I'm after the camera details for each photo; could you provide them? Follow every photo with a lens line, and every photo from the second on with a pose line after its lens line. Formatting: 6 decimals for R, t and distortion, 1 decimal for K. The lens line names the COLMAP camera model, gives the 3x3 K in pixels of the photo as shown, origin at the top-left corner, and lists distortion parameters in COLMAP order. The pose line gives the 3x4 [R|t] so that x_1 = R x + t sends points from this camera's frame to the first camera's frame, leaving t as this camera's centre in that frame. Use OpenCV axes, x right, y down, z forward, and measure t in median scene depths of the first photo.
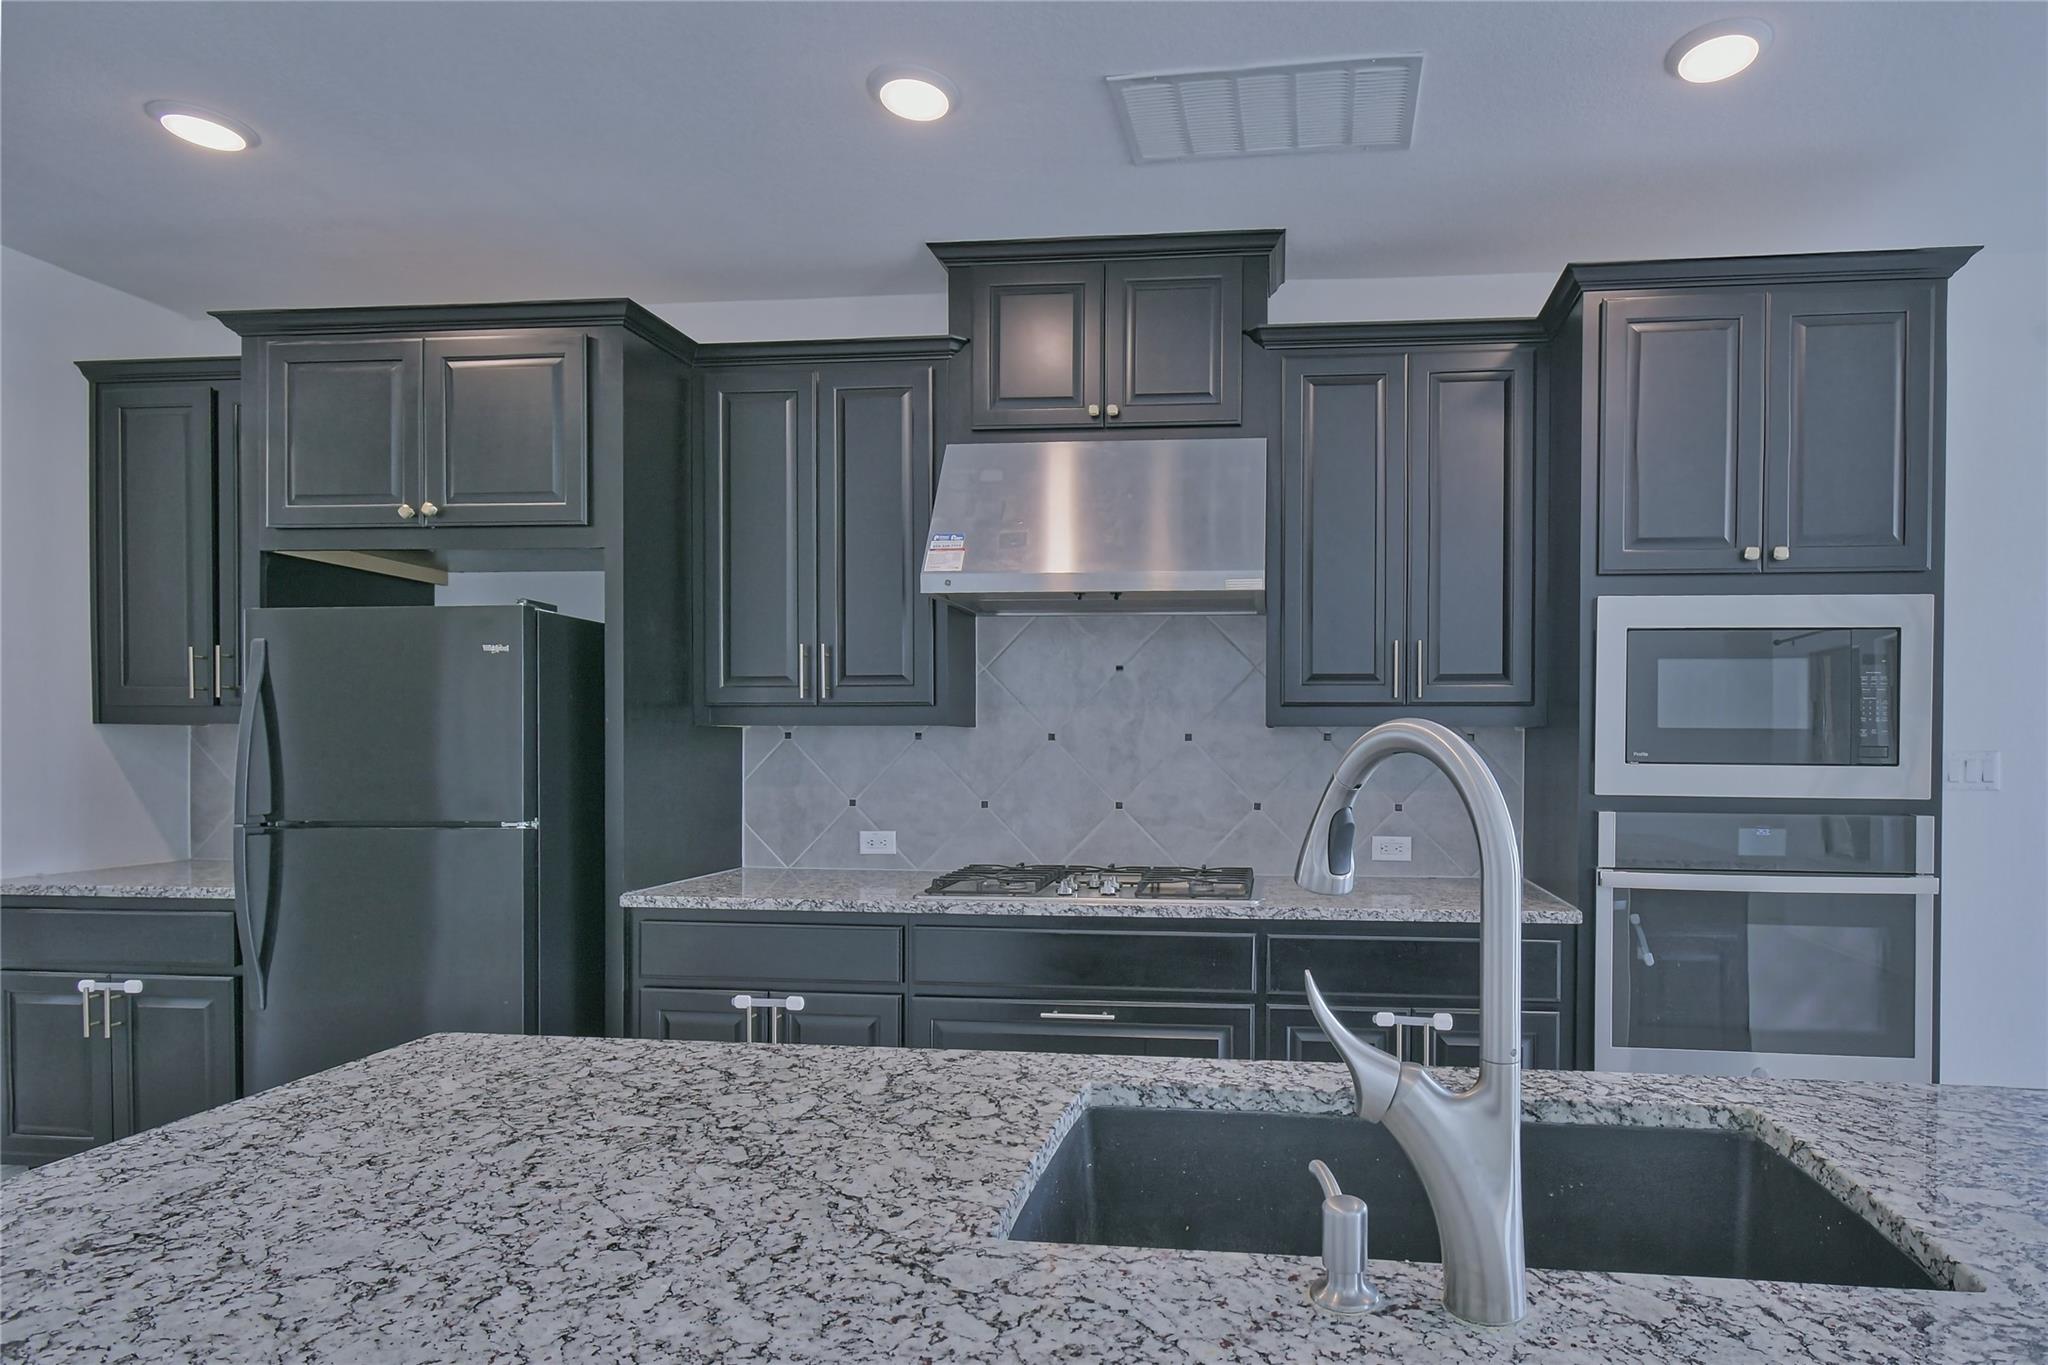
lens RADIAL K [[1105.8, 0, 1089.4], [0, 1105.8, 766.3], [0, 0, 1]] dist [0.000850, -0.000419]
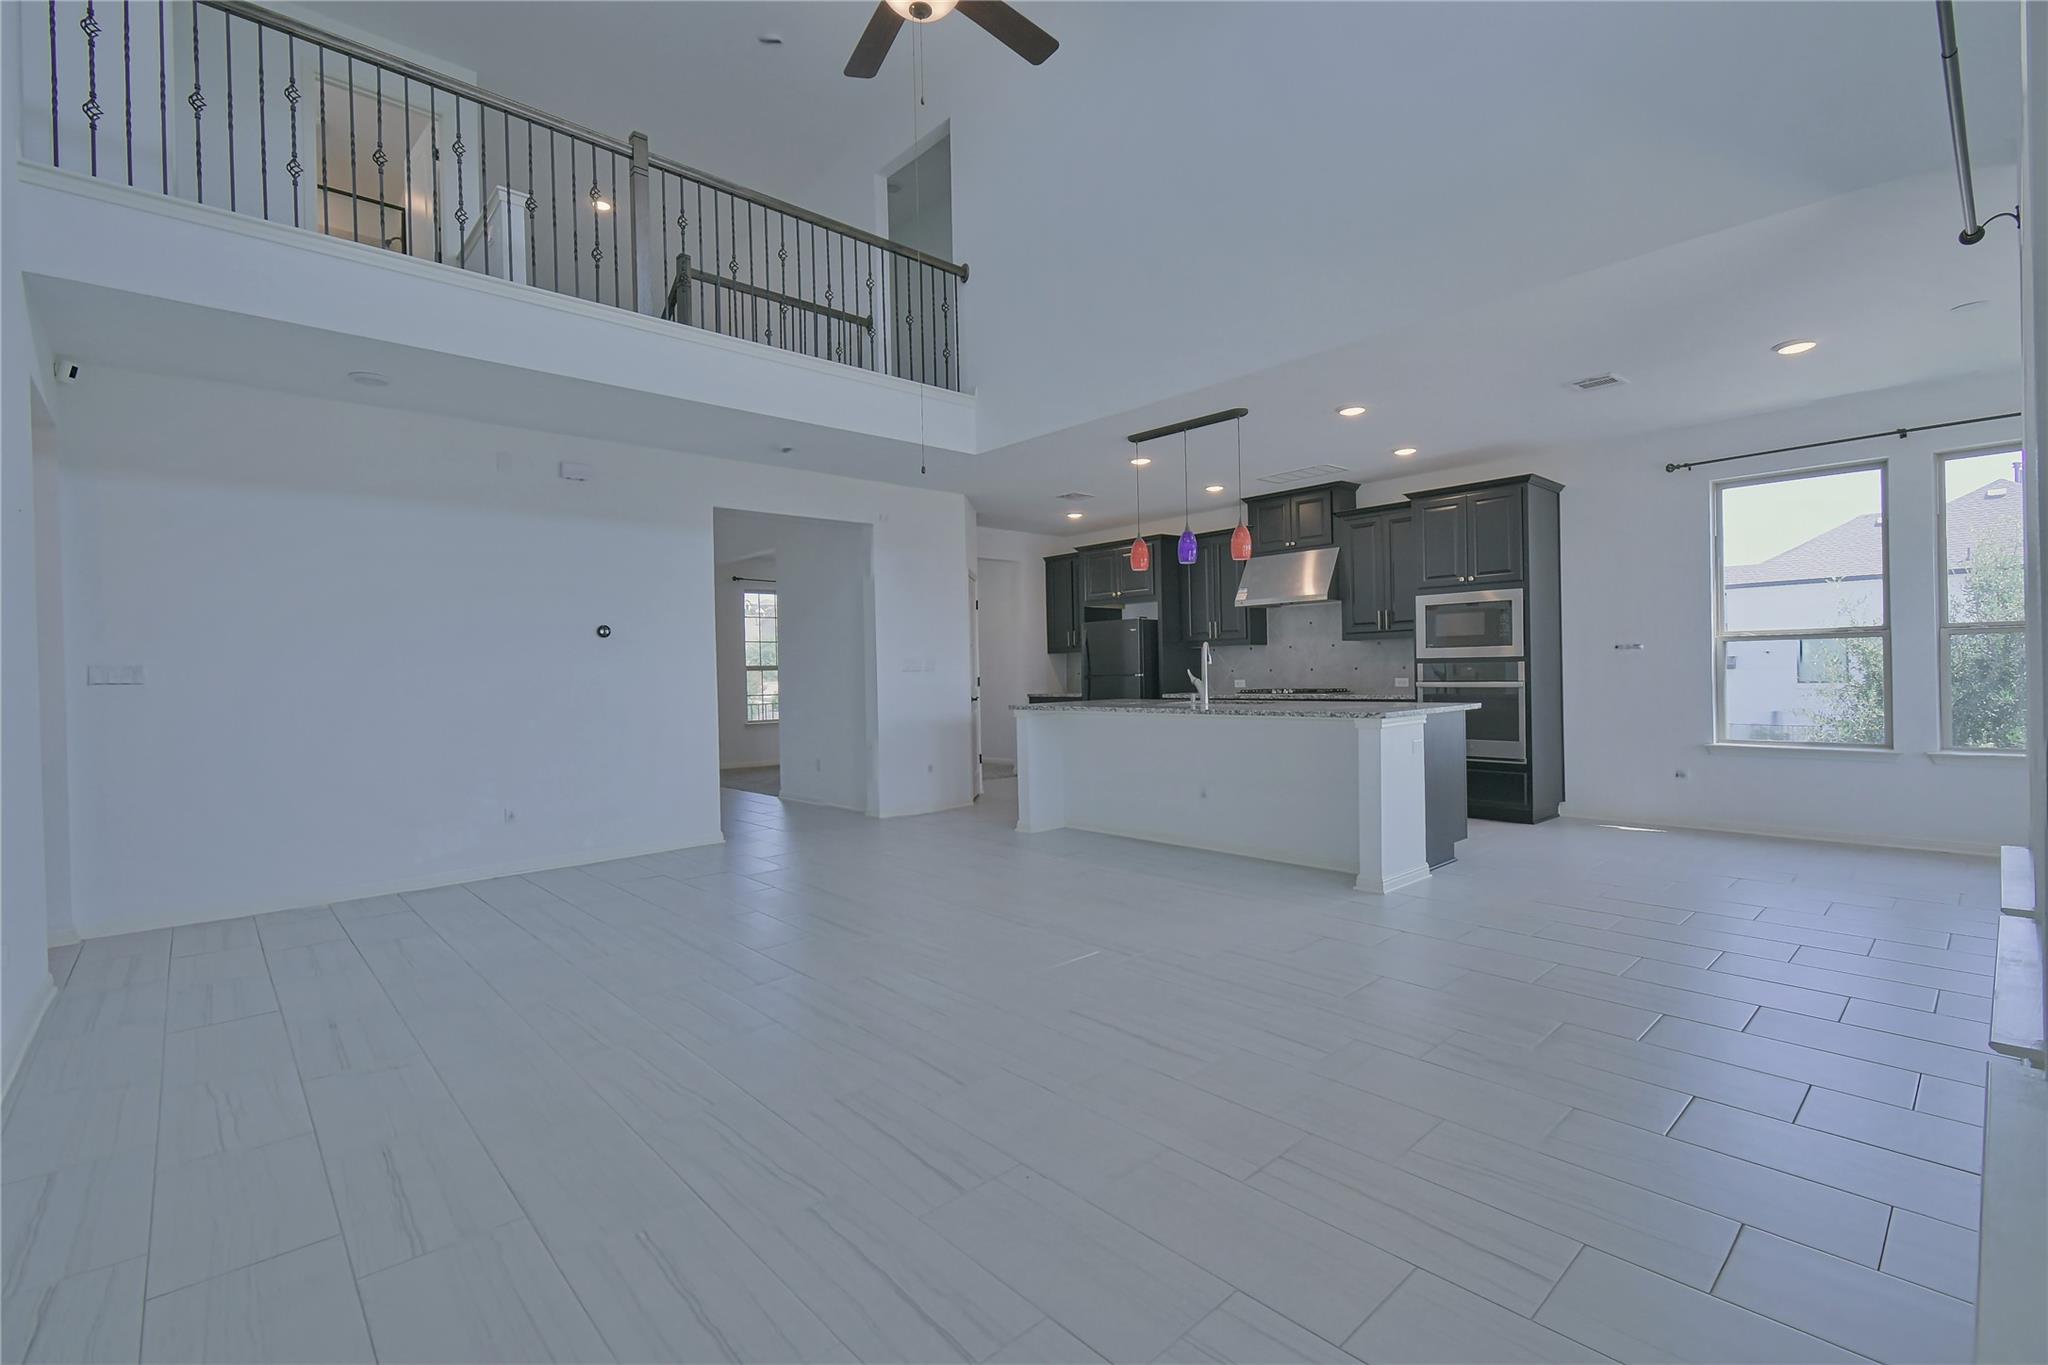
lens RADIAL K [[922.1, 0, 1009.0], [0, 922.1, 681.8], [0, 0, 1]] dist [0.003279, 0.000347]
pose [[0.743550, -0.014540, -0.668523, 1.243992], [0.012381, 0.999892, -0.007976, 0.091662], [0.668566, -0.002347, 0.743649, -1.621518]]
